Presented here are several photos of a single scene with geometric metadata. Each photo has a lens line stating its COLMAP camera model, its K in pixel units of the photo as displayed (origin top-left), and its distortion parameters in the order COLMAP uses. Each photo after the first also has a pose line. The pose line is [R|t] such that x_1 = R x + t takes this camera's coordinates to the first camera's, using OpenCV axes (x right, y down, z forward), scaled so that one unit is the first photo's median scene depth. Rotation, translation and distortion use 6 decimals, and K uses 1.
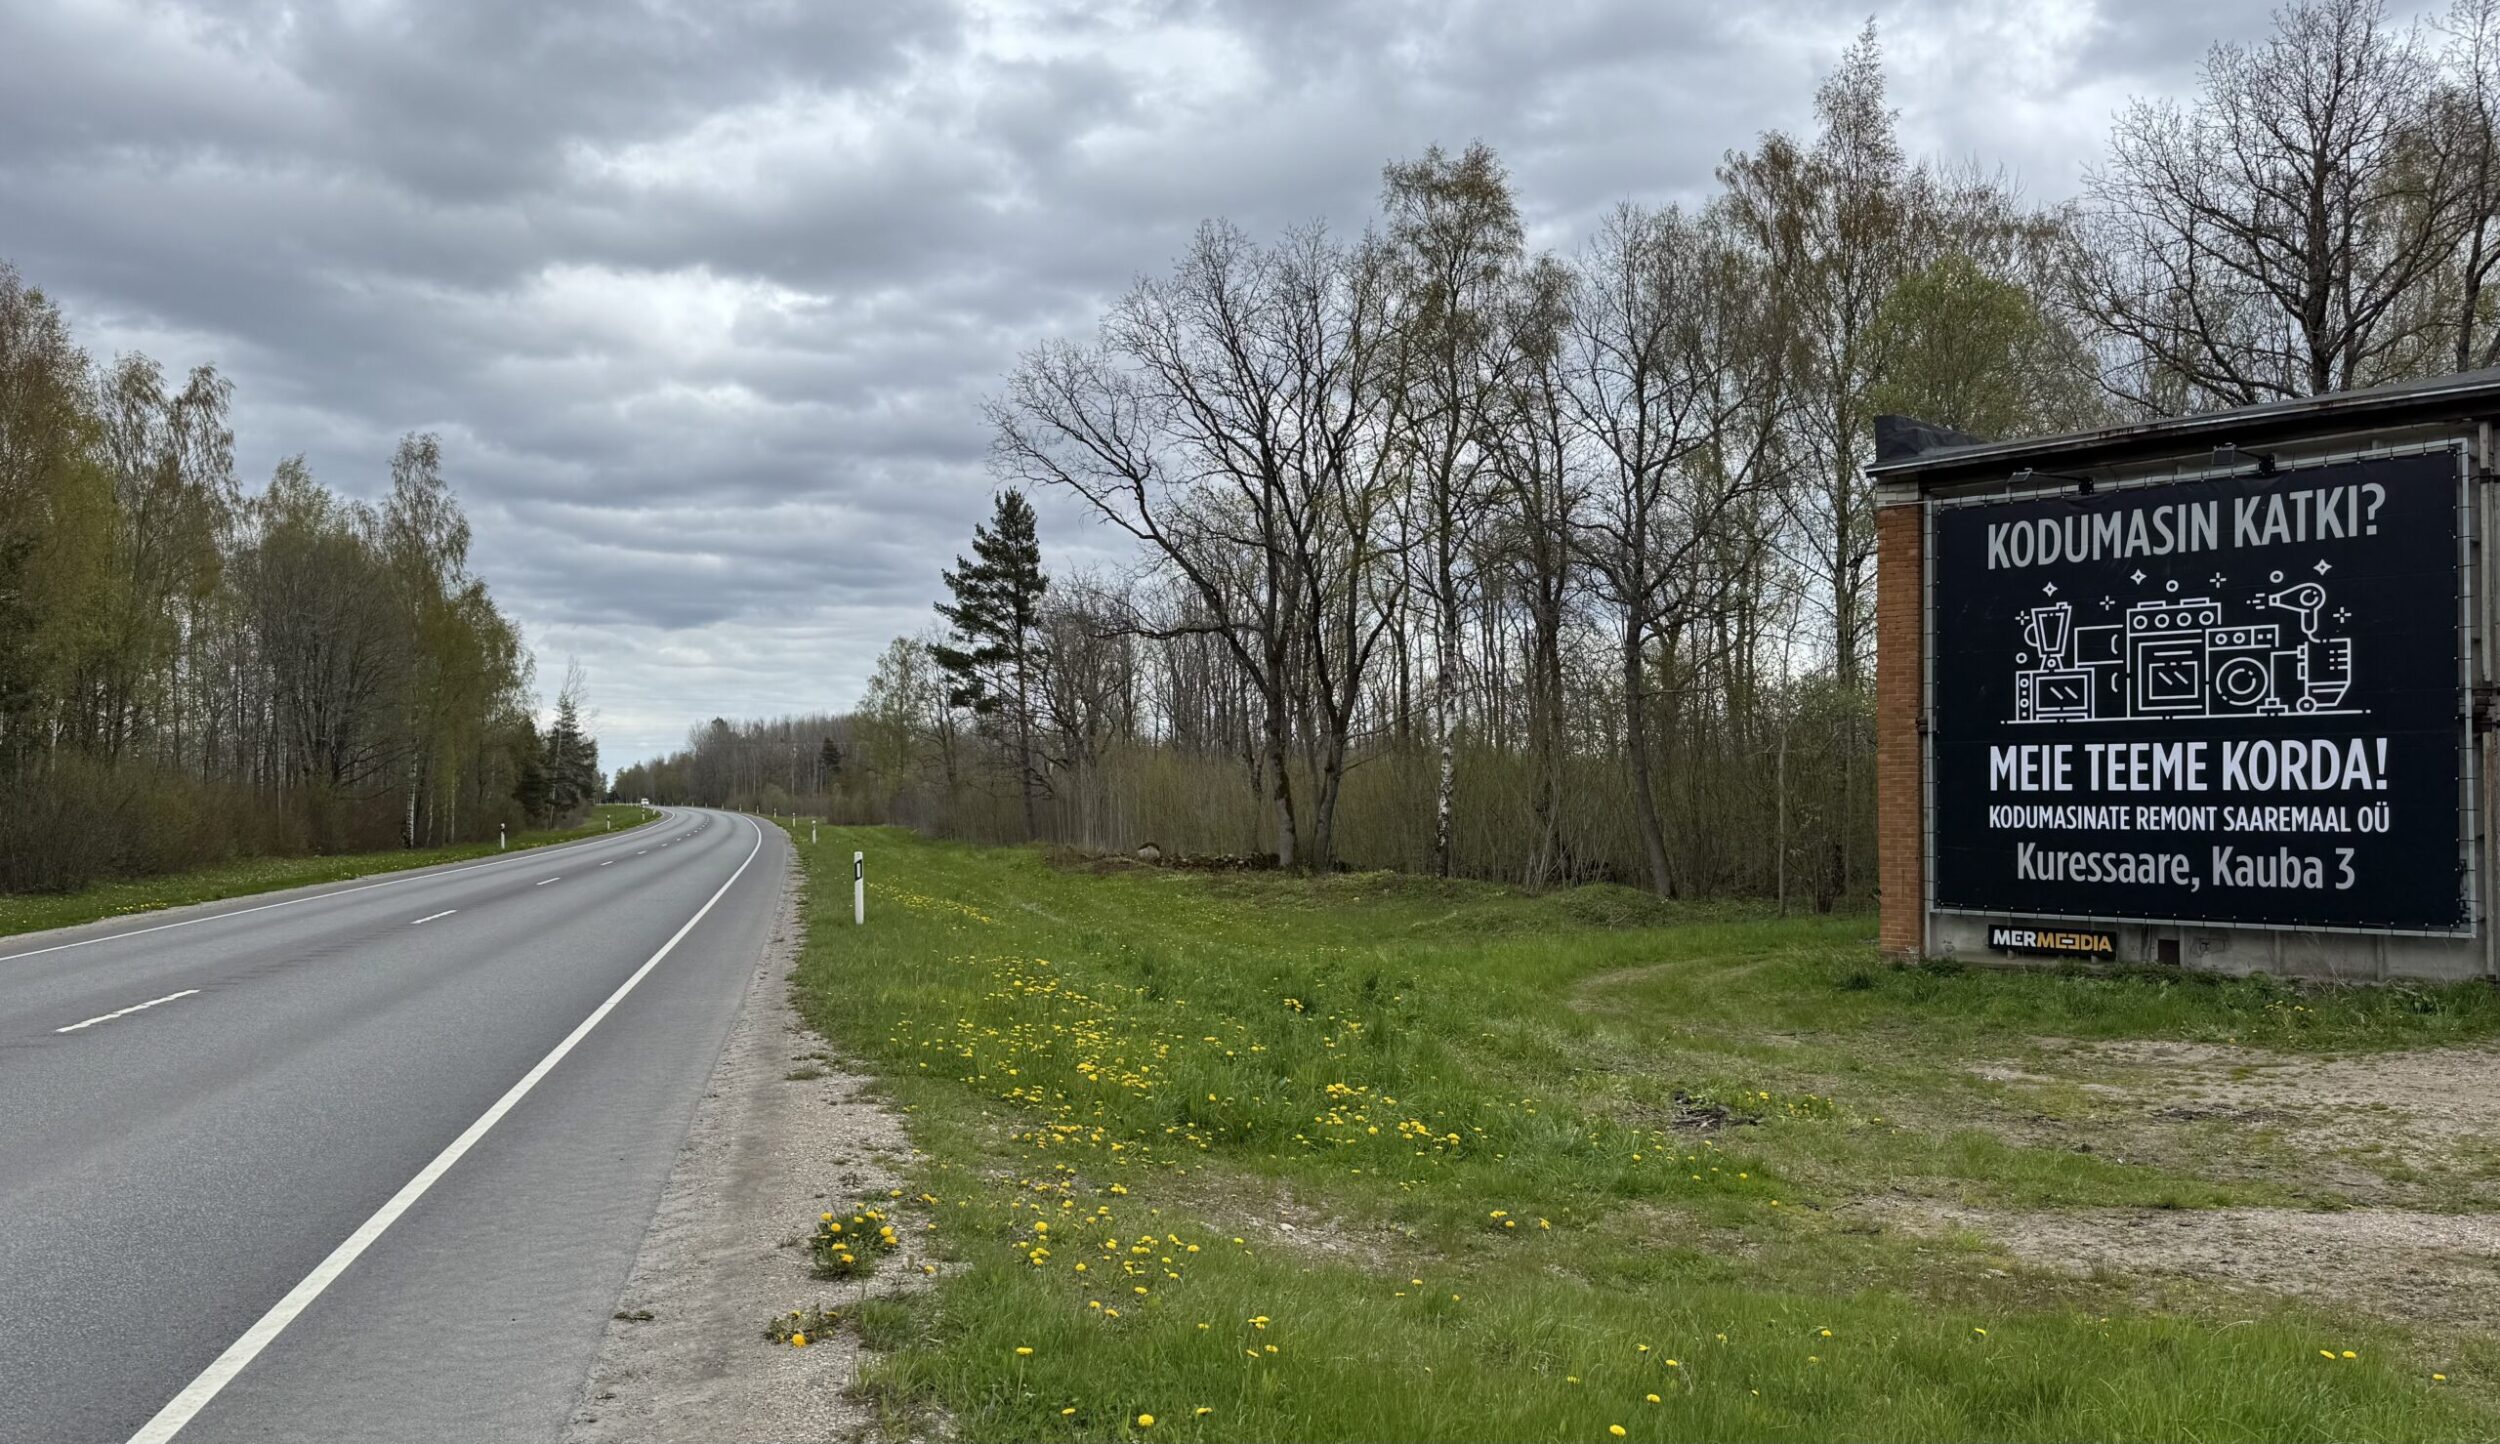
lens RADIAL K [[1732.9, 0, 1247.4], [0, 1732.9, 775.6], [0, 0, 1]] dist [-0.002919, 0.000518]
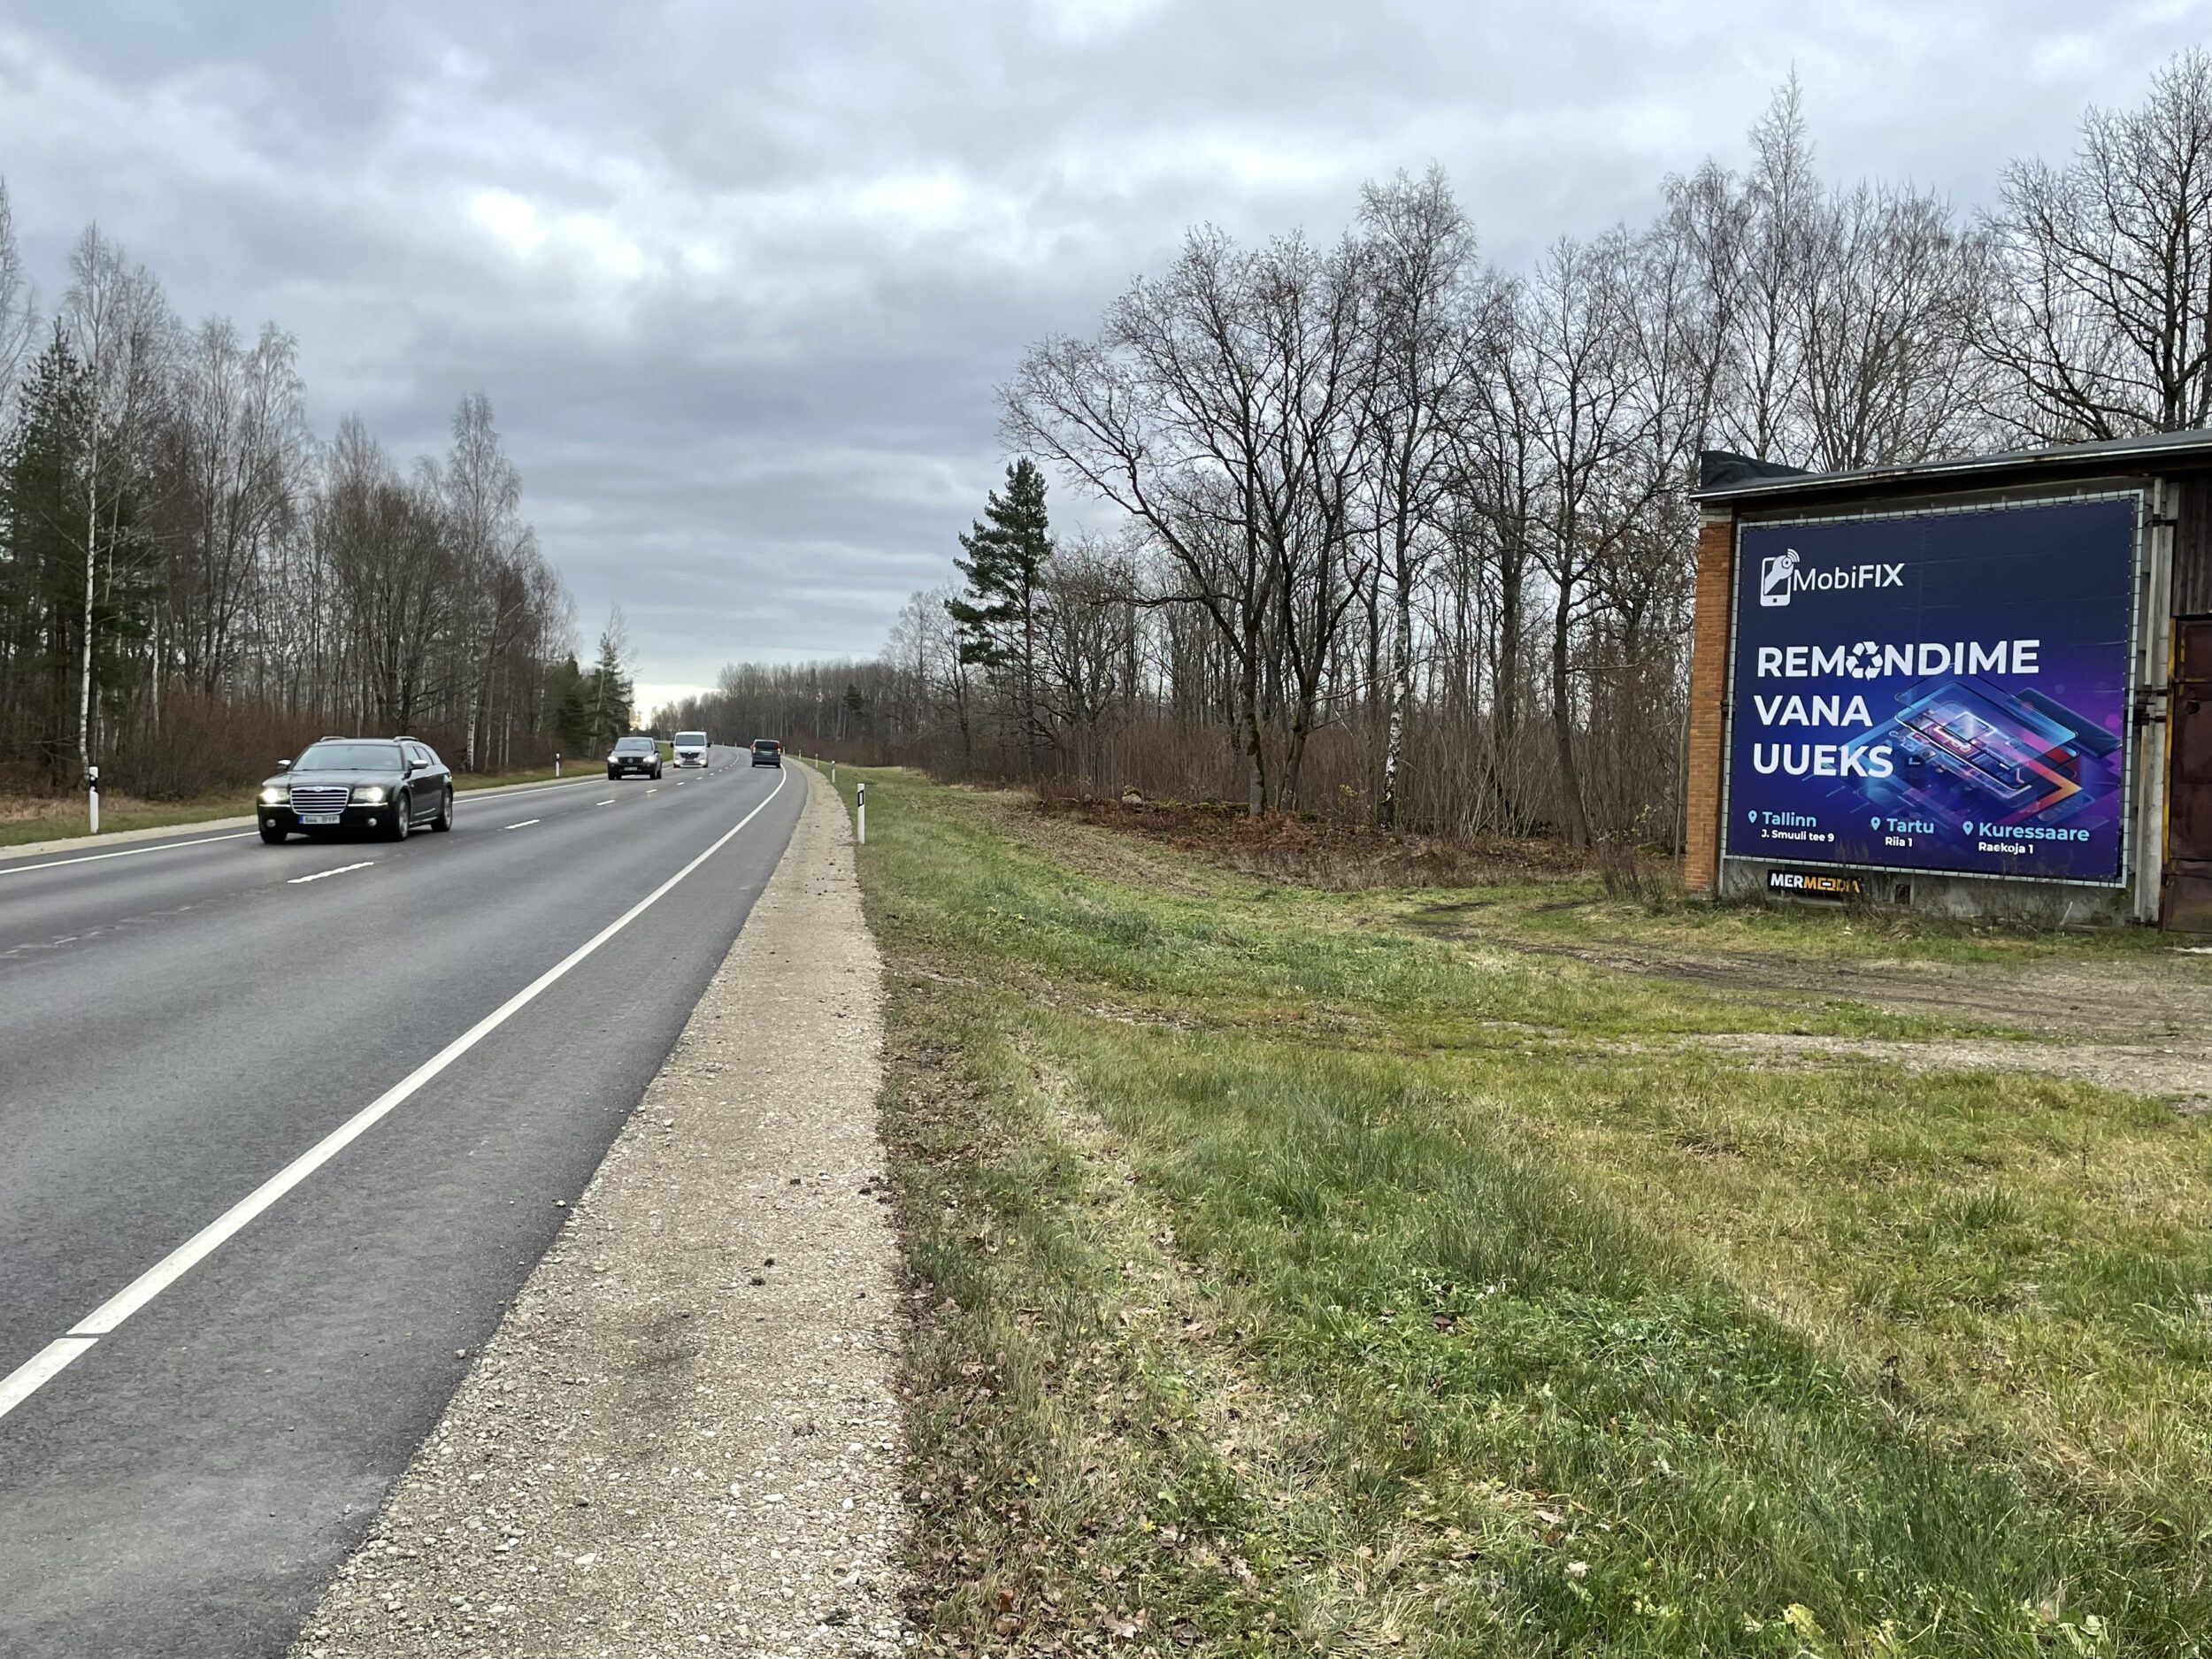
lens RADIAL K [[1809.1, 0, 1106.0], [0, 1809.1, 829.5], [0, 0, 1]] dist [0.003598, 0.000359]
pose [[0.995040, 0.034268, -0.093391, 0.033890], [-0.029145, 0.998023, 0.055678, -0.000355], [0.095114, -0.052680, 0.994071, -0.146661]]
